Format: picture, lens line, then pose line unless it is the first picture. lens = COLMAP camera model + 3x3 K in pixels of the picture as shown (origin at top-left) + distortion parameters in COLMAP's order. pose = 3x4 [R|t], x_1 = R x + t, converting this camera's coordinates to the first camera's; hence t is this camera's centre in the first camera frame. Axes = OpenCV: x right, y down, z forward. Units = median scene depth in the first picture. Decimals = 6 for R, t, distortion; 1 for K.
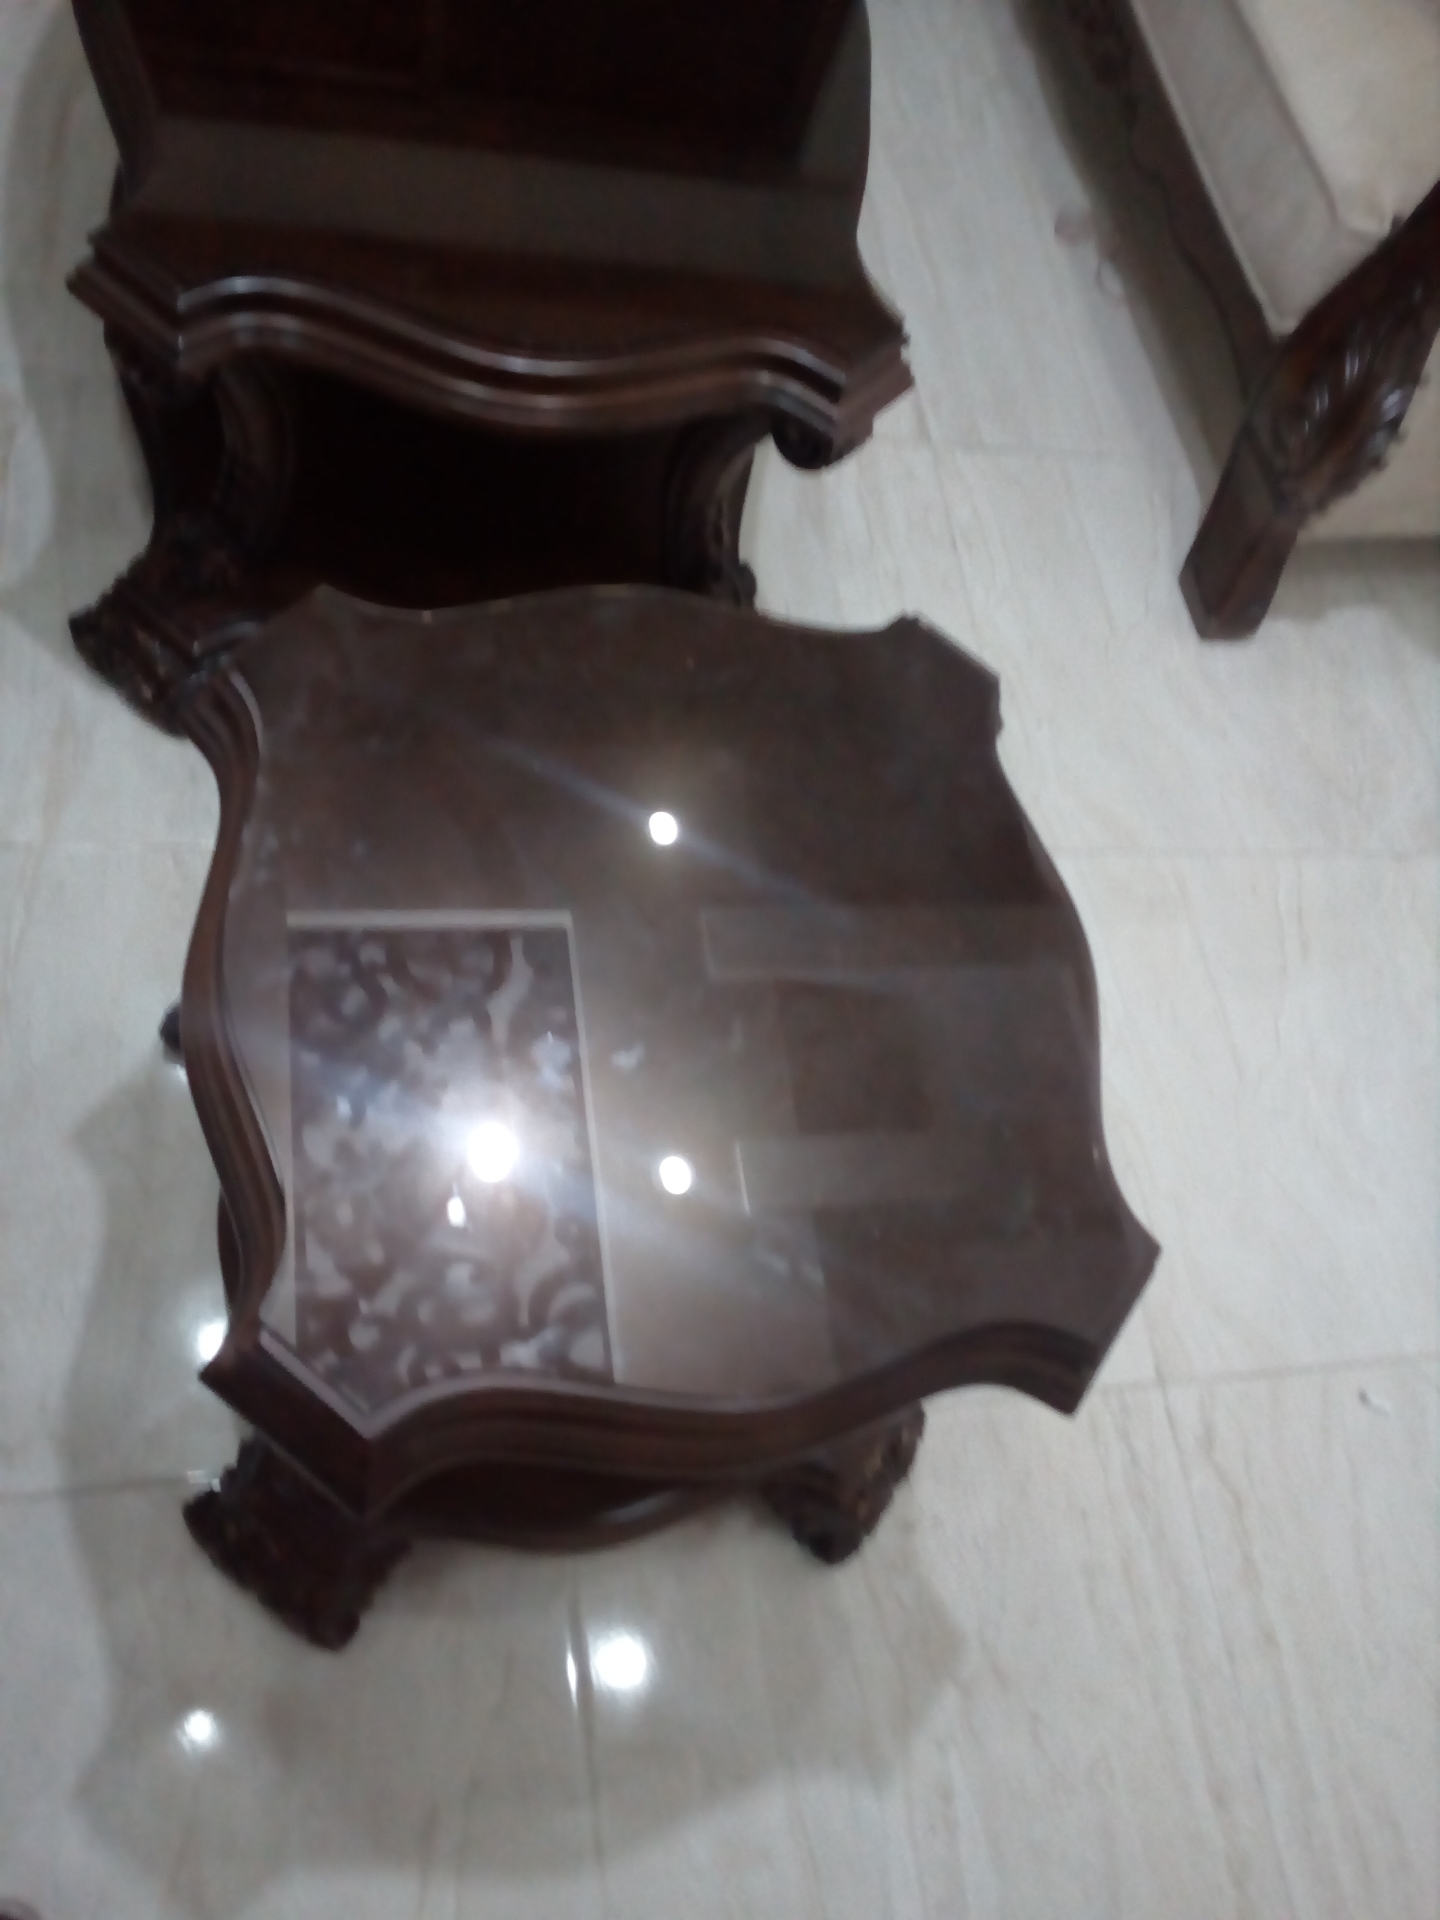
lens RADIAL K [[1577.0, 0, 720.0], [0, 1577.0, 960.0], [0, 0, 1]] dist [0.054060, -0.133753]
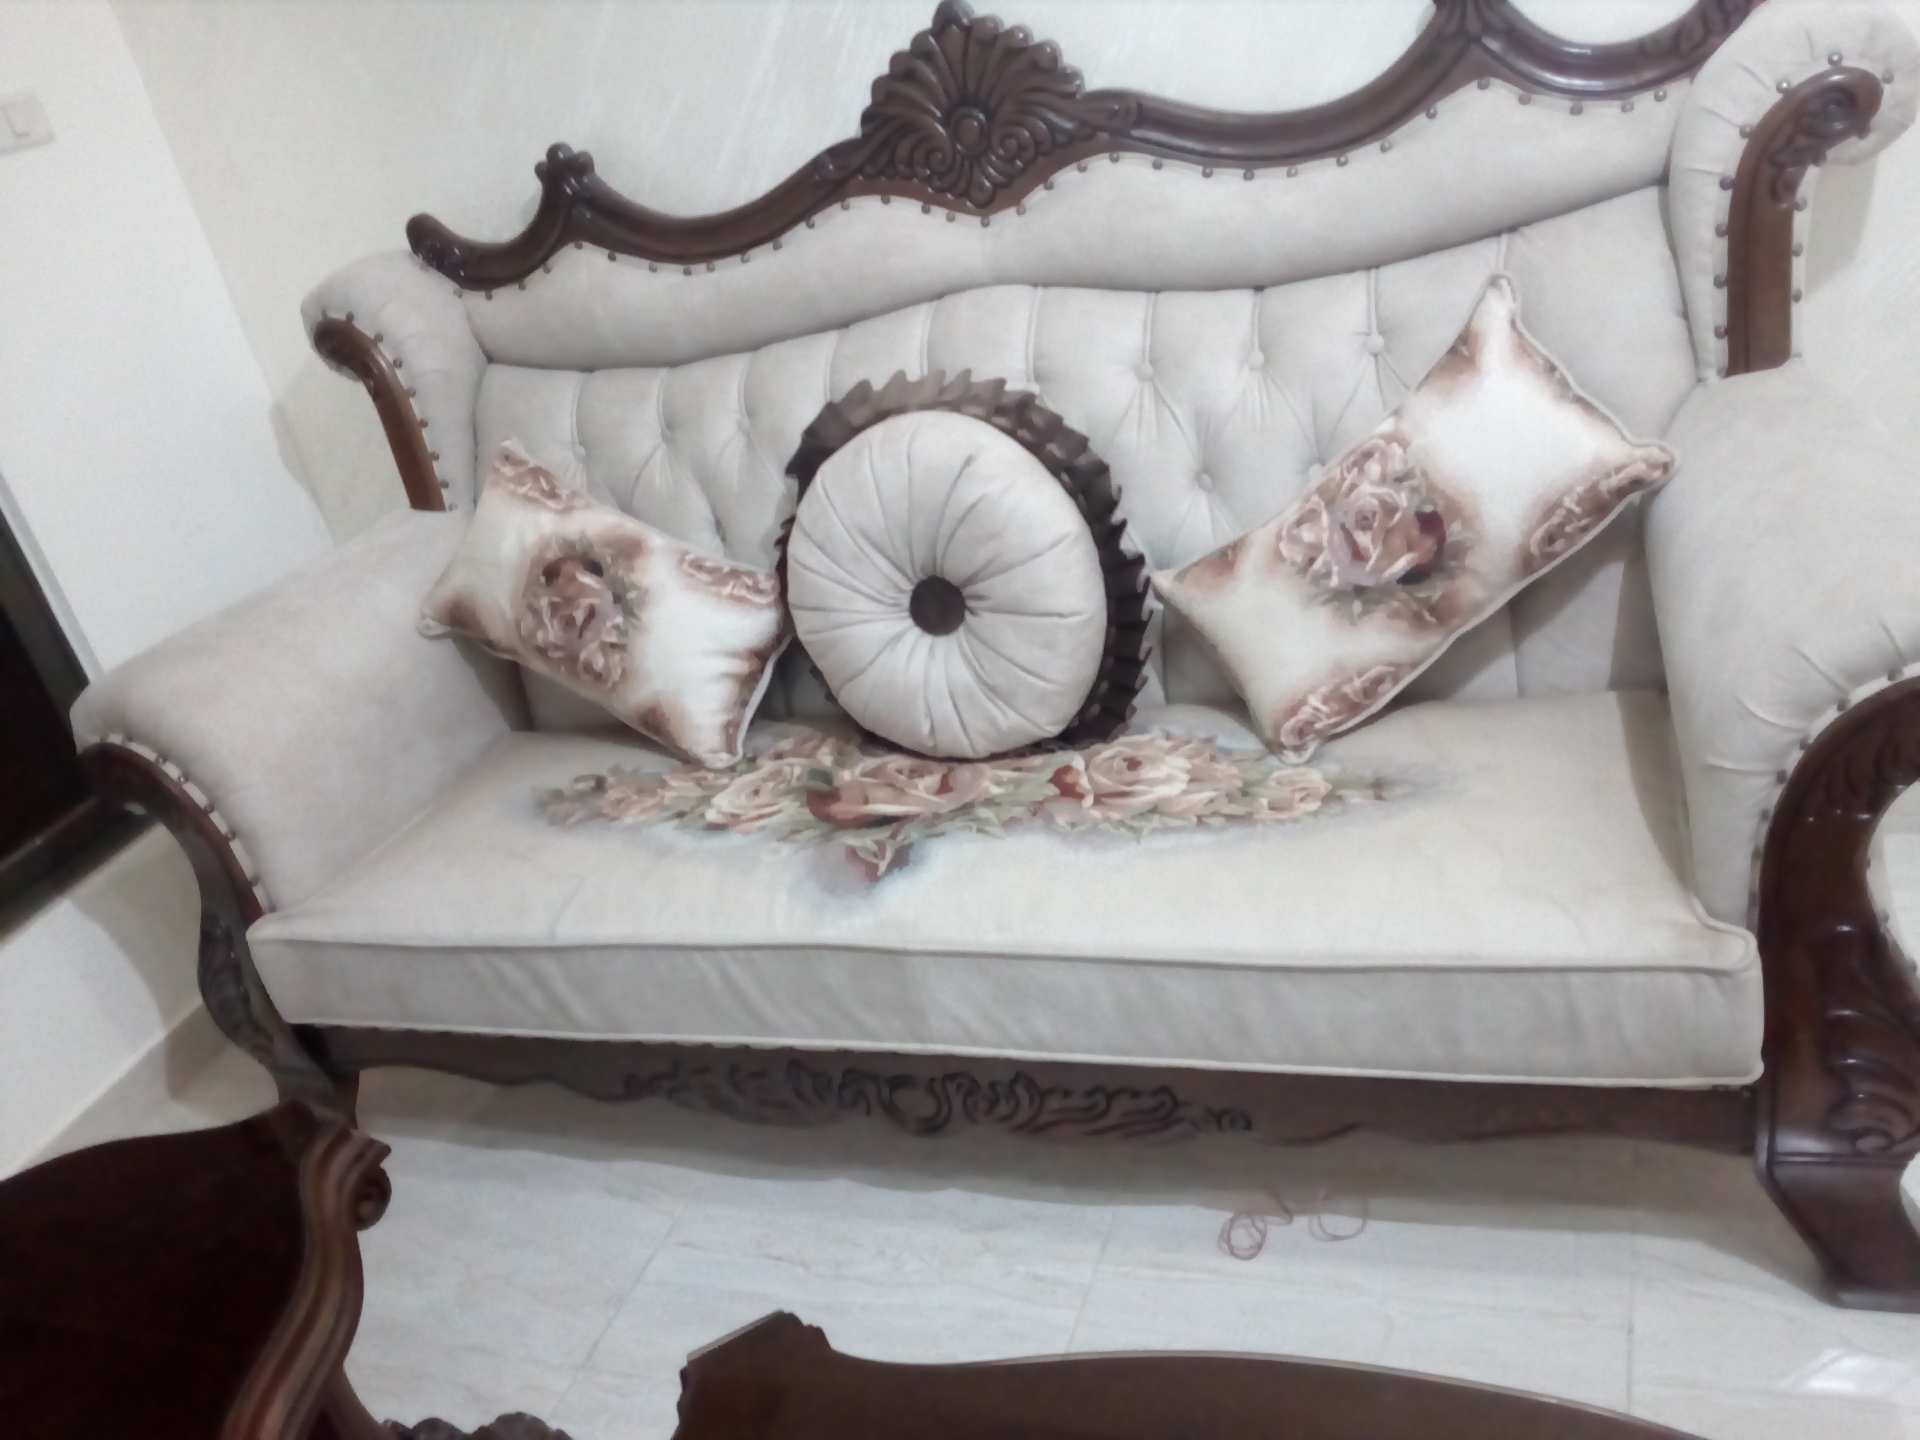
lens RADIAL K [[1587.4, 0, 962.1], [0, 1587.4, 708.4], [0, 0, 1]] dist [0.052572, -0.126592]
pose [[0.393161, -0.692227, 0.605183, -0.204586], [0.915494, 0.355857, -0.187716, -0.747892], [-0.085417, 0.627844, 0.773638, 0.274138]]
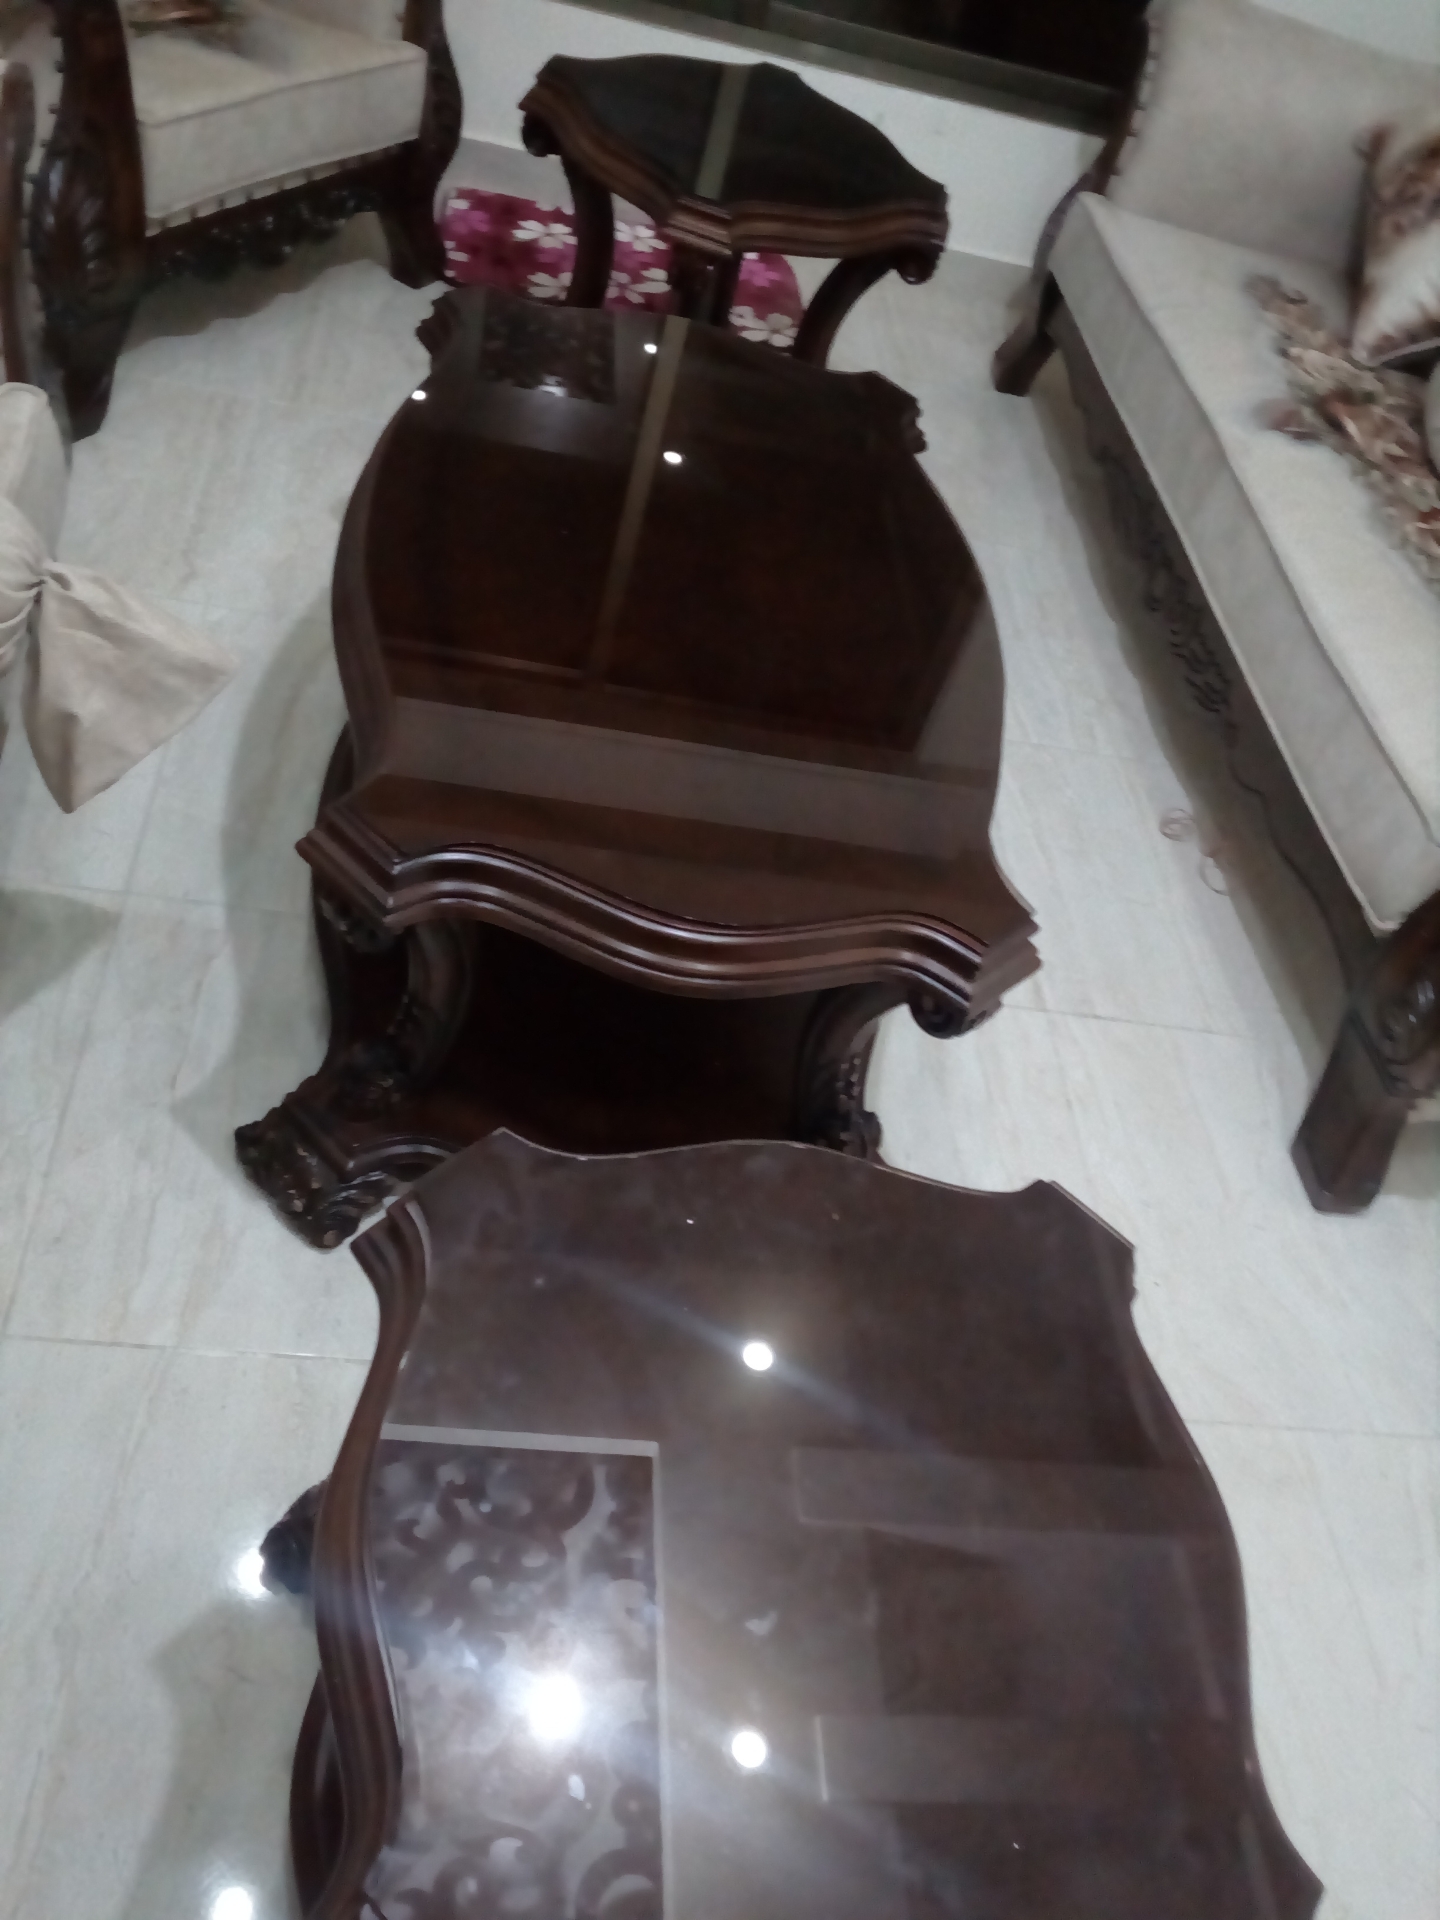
lens RADIAL K [[1587.4, 0, 721.6], [0, 1587.4, 974.0], [0, 0, 1]] dist [0.052572, -0.126592]
pose [[0.996834, 0.053416, -0.058901, -0.027873], [-0.069052, 0.948821, -0.308172, -0.007868], [0.039425, 0.311264, 0.949505, -0.033074]]
